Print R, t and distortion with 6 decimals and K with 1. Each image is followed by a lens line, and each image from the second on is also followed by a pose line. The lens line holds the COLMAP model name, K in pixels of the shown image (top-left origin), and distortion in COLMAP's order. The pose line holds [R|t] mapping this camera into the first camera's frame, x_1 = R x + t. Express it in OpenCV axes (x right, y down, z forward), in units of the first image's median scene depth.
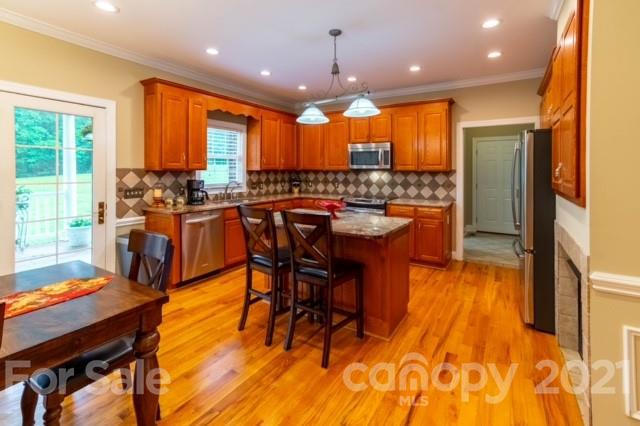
lens RADIAL K [[294.8, 0, 316.9], [0, 294.8, 170.5], [0, 0, 1]] dist [0.005246, 0.000393]
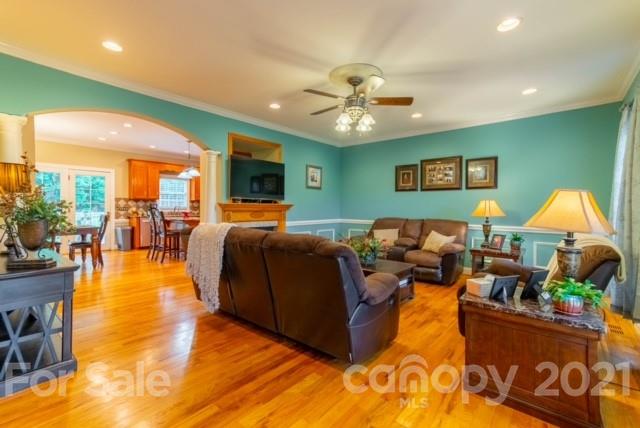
lens RADIAL K [[291.6, 0, 316.9], [0, 291.6, 210.2], [0, 0, 1]] dist [0.005418, 0.005428]
pose [[0.989821, 0.007322, -0.142131, 0.872800], [-0.005993, 0.999934, 0.009780, 0.041164], [0.142193, -0.008829, 0.989800, -0.758792]]
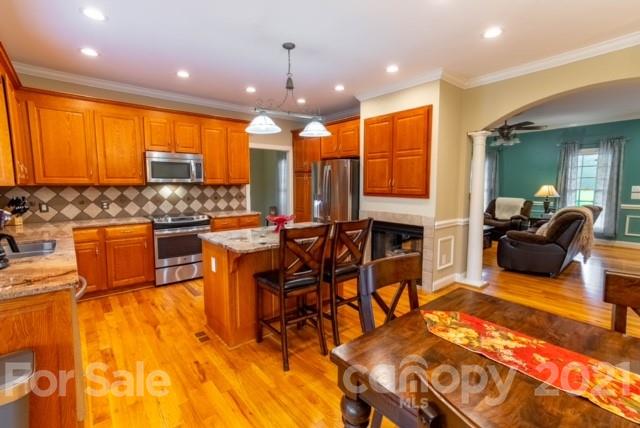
lens RADIAL K [[291.6, 0, 320.4], [0, 291.6, 208.6], [0, 0, 1]] dist [0.005418, 0.005428]
pose [[0.318034, -0.089147, 0.943879, -0.533054], [0.006625, 0.995754, 0.091814, -0.005833], [-0.948056, -0.022947, 0.317274, 0.341959]]
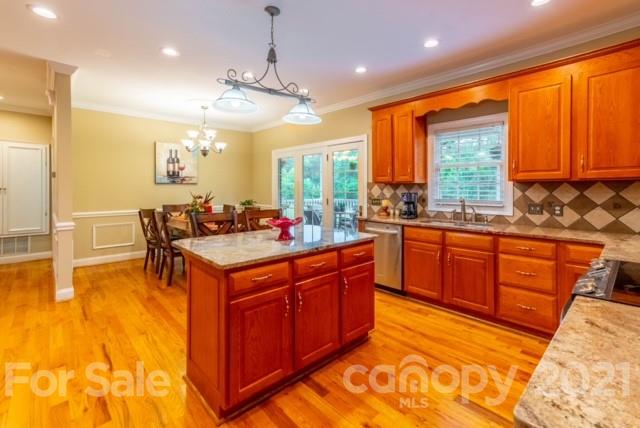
lens RADIAL K [[291.6, 0, 336.2], [0, 291.6, 193.0], [0, 0, 1]] dist [0.005418, 0.005428]
pose [[-0.226616, 0.022561, -0.973723, 0.488310], [0.005847, 0.999745, 0.021803, 0.007175], [0.973967, -0.000752, -0.226691, 0.818056]]
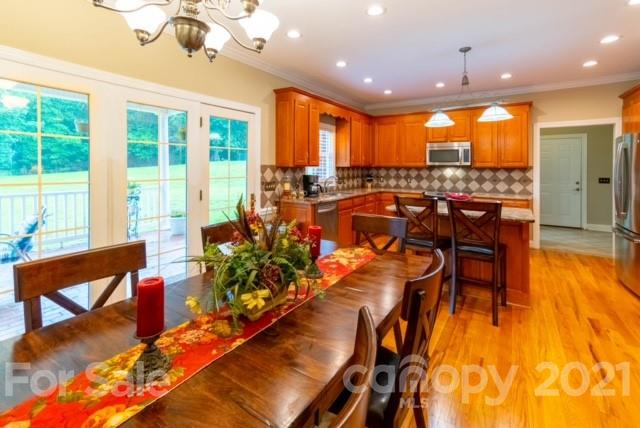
lens RADIAL K [[291.6, 0, 318.2], [0, 291.6, 168.2], [0, 0, 1]] dist [0.005418, 0.005428]
pose [[0.999690, 0.000792, -0.024872, -0.294963], [-0.000670, 0.999988, 0.004929, -0.000882], [0.024876, -0.004910, 0.999678, -0.105527]]
